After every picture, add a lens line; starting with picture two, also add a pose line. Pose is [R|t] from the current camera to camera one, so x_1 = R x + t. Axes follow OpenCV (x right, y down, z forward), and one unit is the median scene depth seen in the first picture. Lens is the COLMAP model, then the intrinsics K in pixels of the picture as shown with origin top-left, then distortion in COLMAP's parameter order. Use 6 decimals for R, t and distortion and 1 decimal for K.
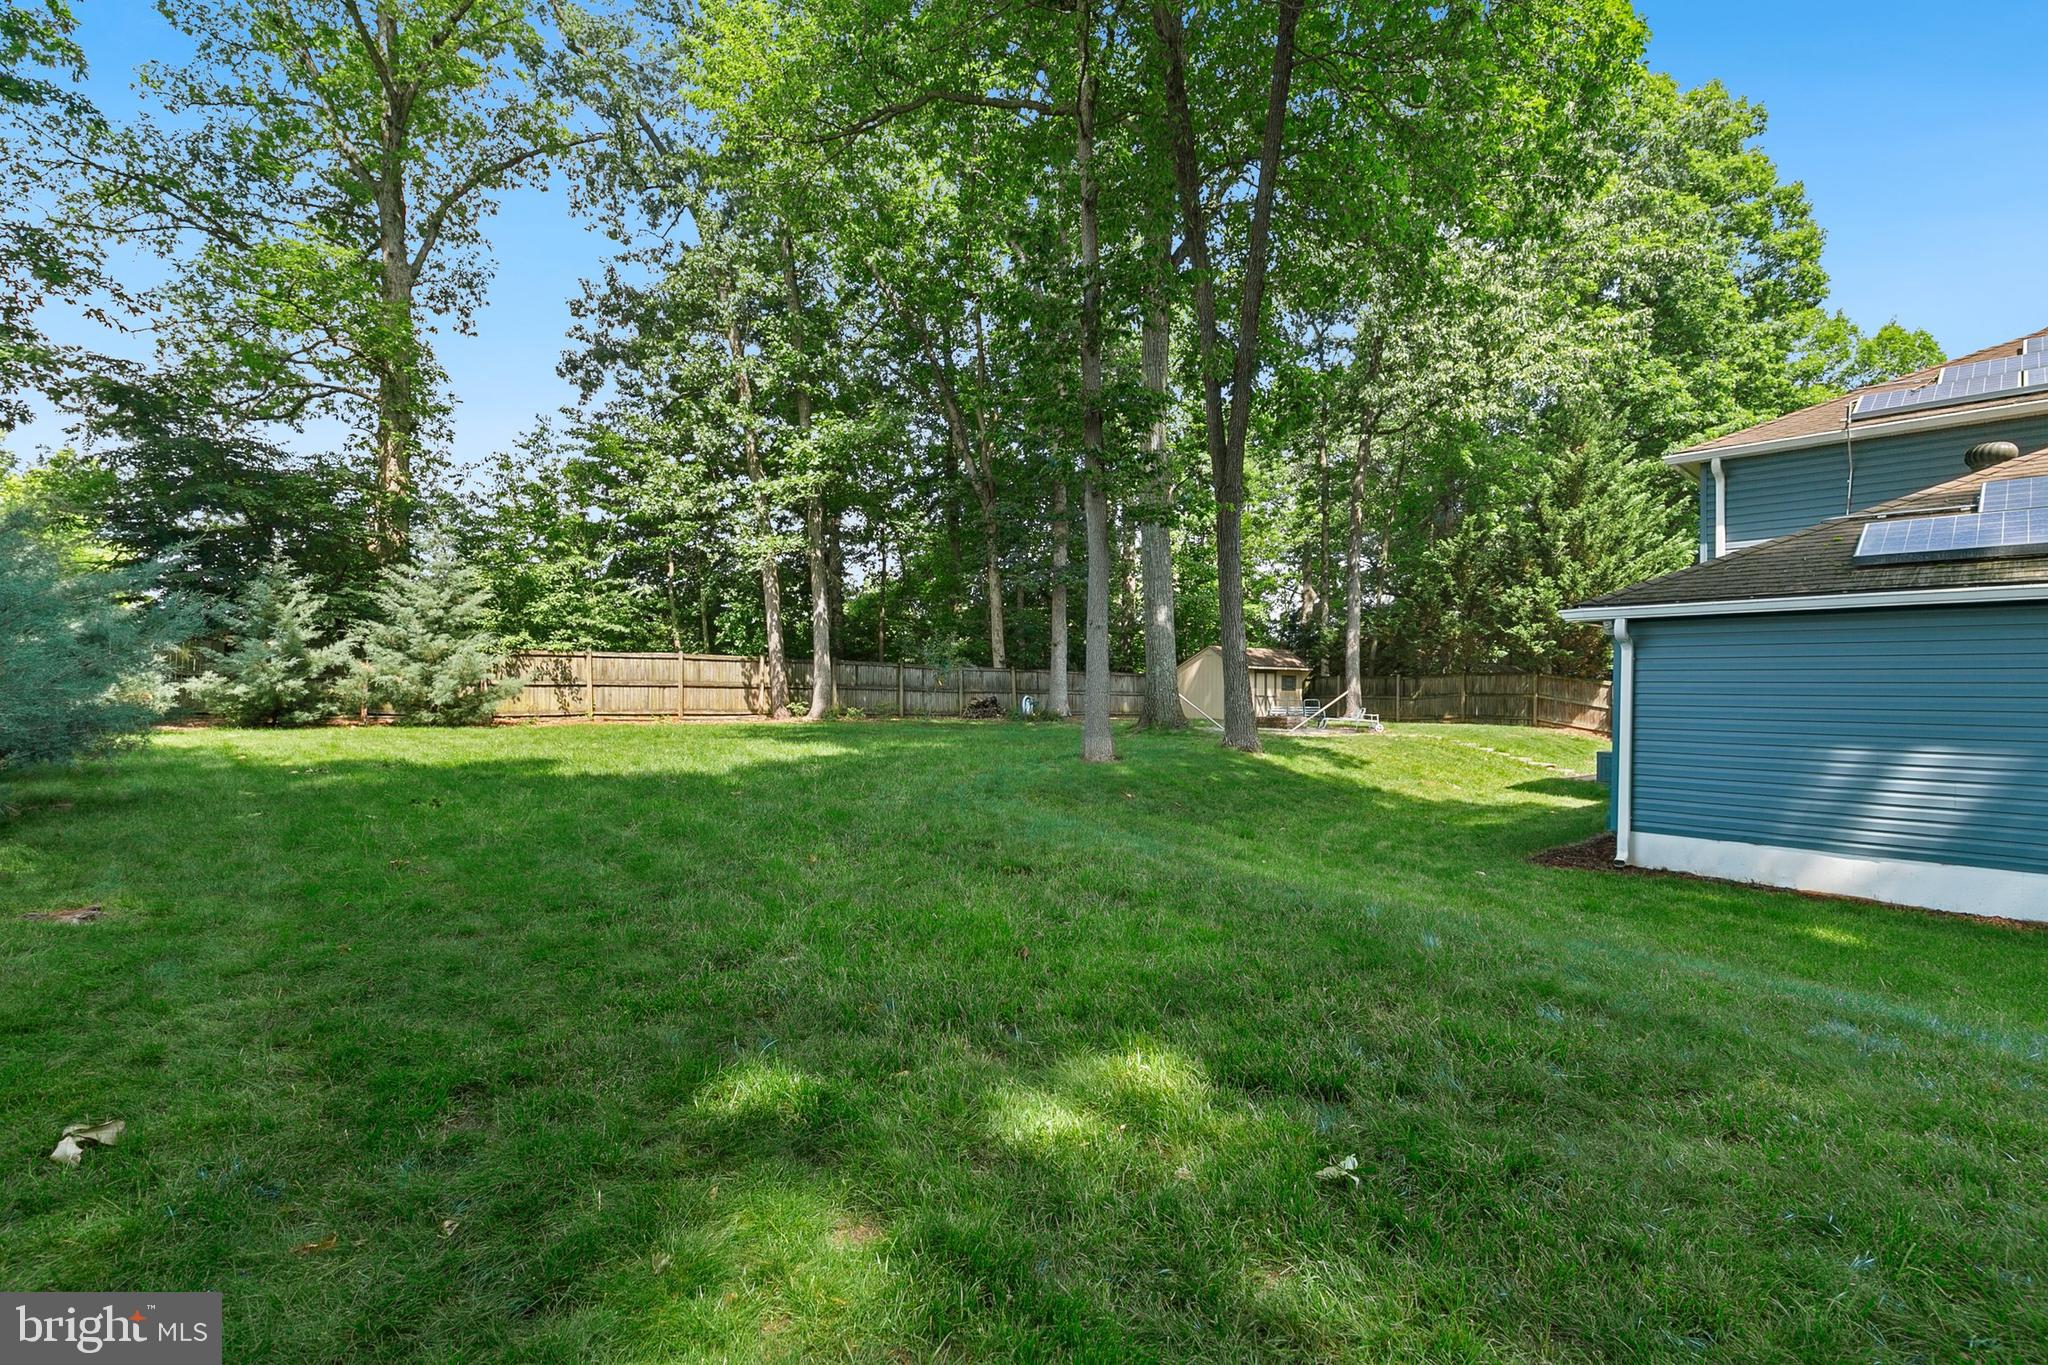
lens RADIAL K [[917.7, 0, 1017.7], [0, 917.7, 688.4], [0, 0, 1]] dist [0.012716, -0.002474]
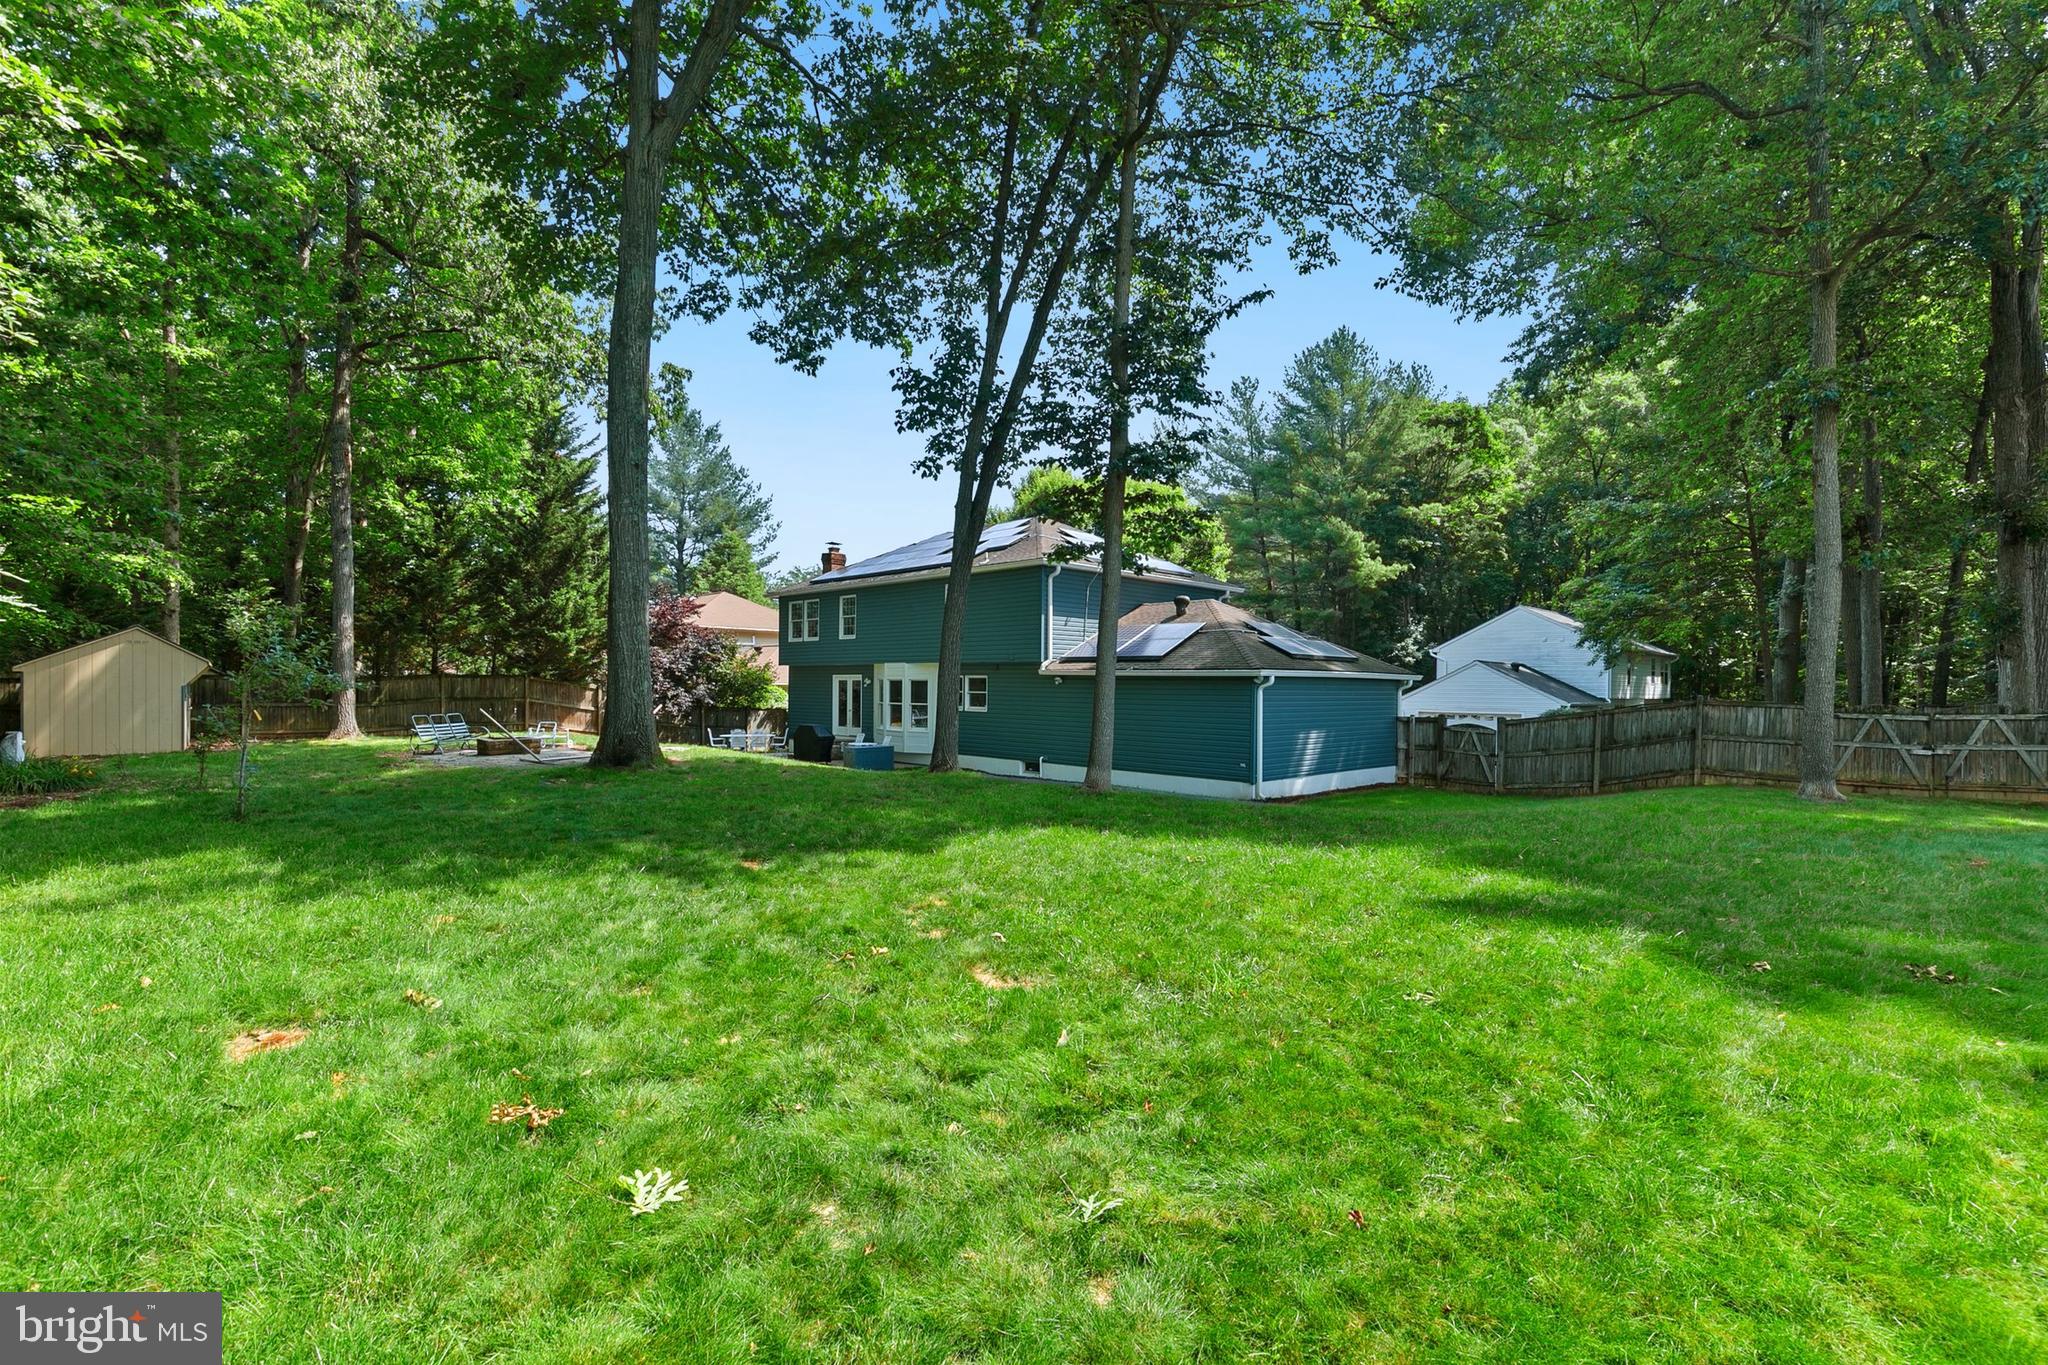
lens RADIAL K [[917.7, 0, 1022.7], [0, 917.7, 669.6], [0, 0, 1]] dist [0.012716, -0.002474]
pose [[-0.049658, 0.003275, 0.998761, -0.493010], [-0.010041, 0.999942, -0.003778, -0.028731], [-0.998716, -0.010216, -0.049622, 0.618364]]
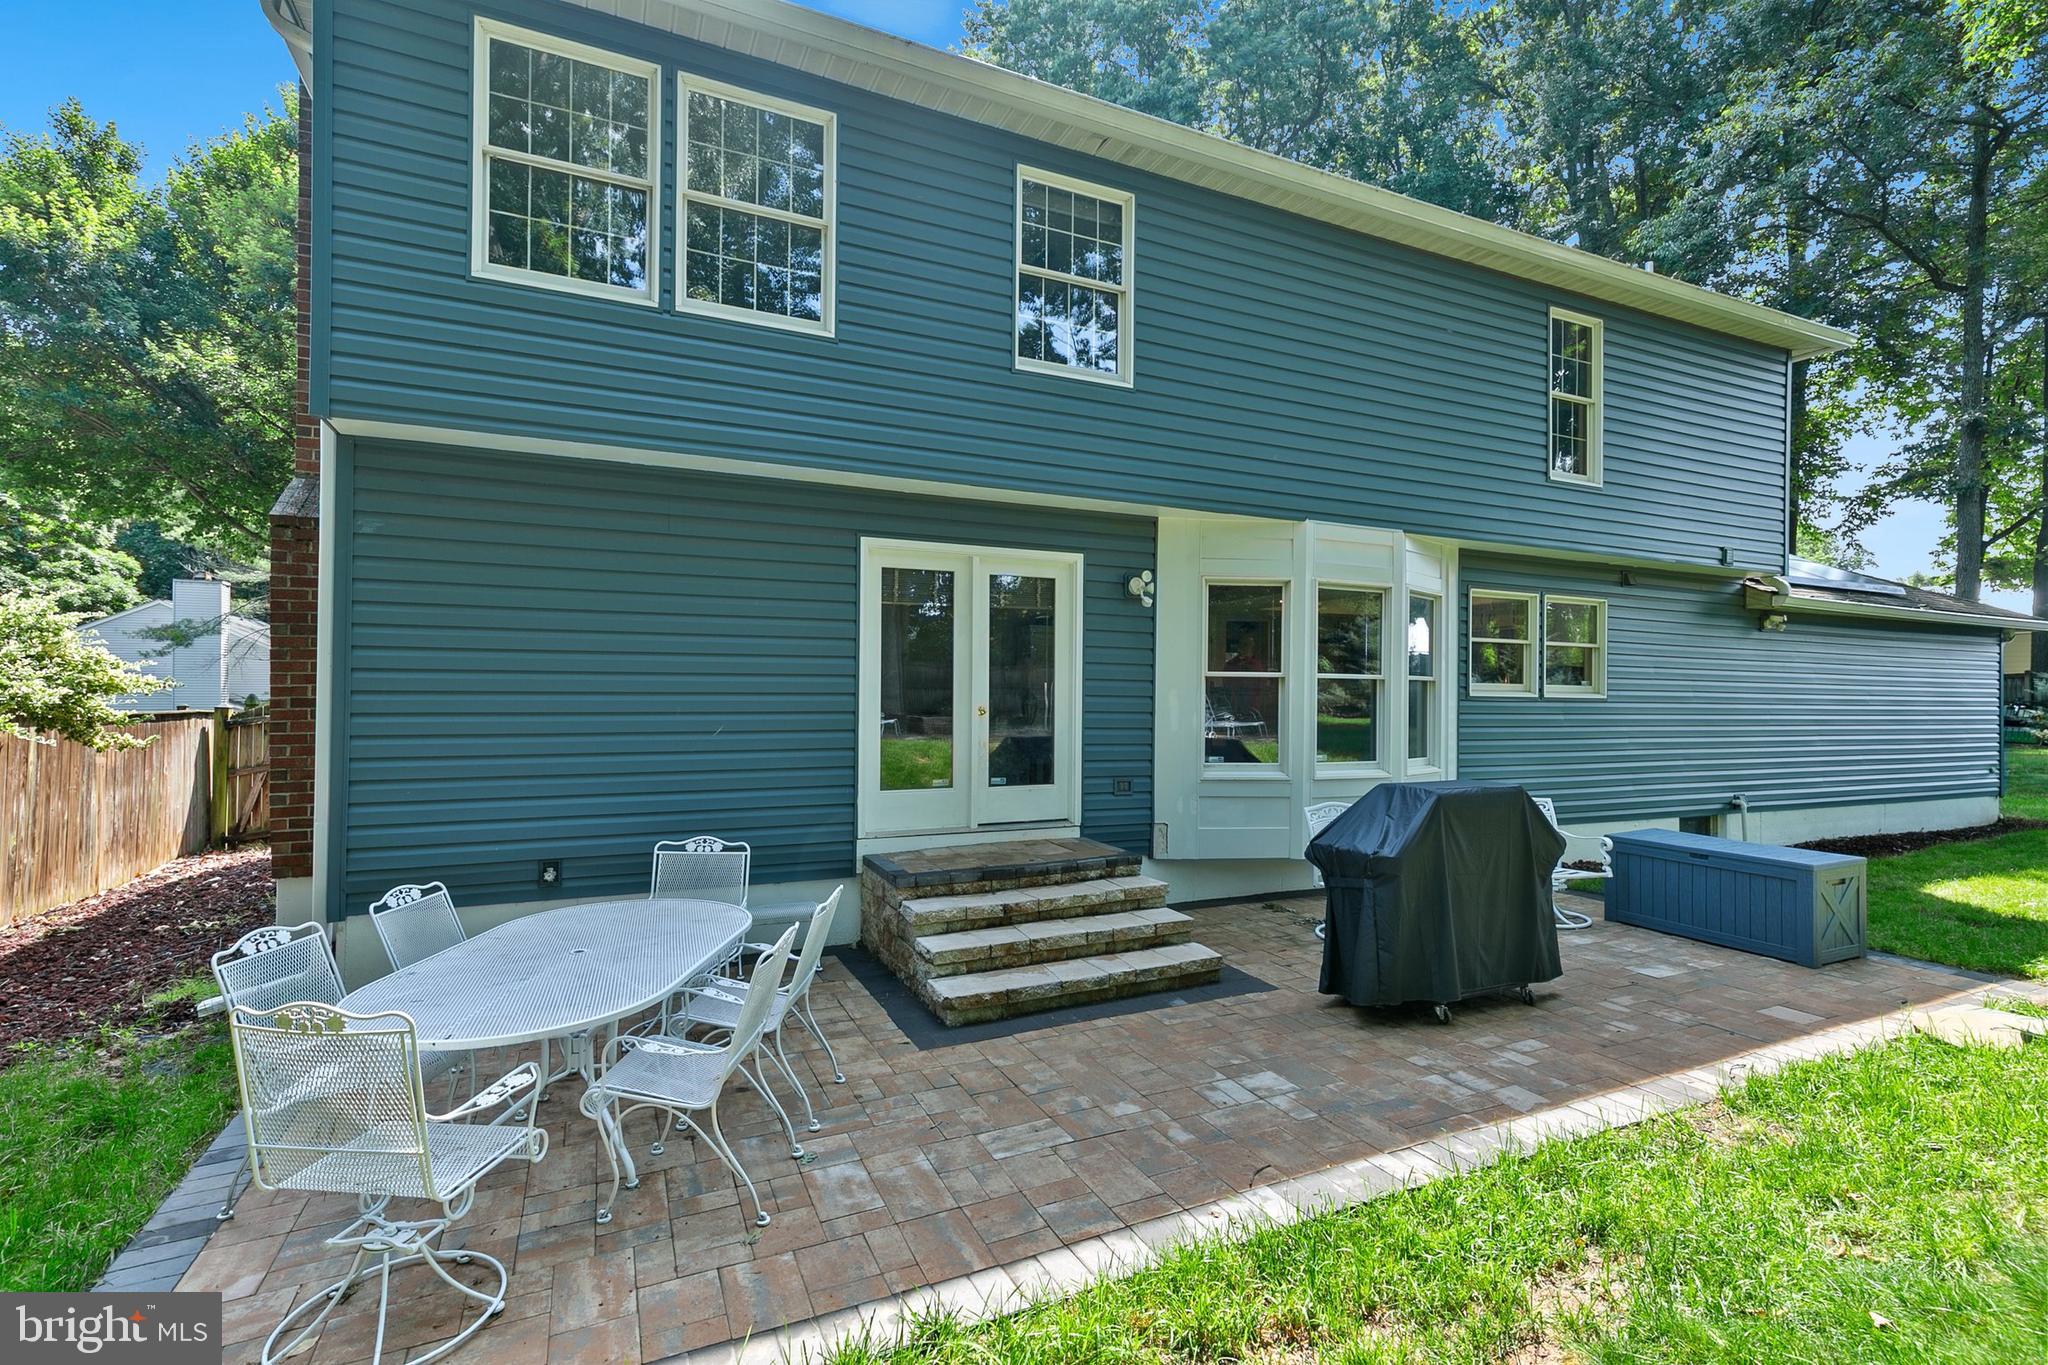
lens RADIAL K [[917.7, 0, 1024.4], [0, 917.7, 682.1], [0, 0, 1]] dist [0.012716, -0.002474]
pose [[-0.955870, -0.018778, 0.293189, 0.583608], [-0.022386, 0.999709, -0.008955, 0.014406], [-0.292935, -0.015123, -0.956013, 1.014889]]
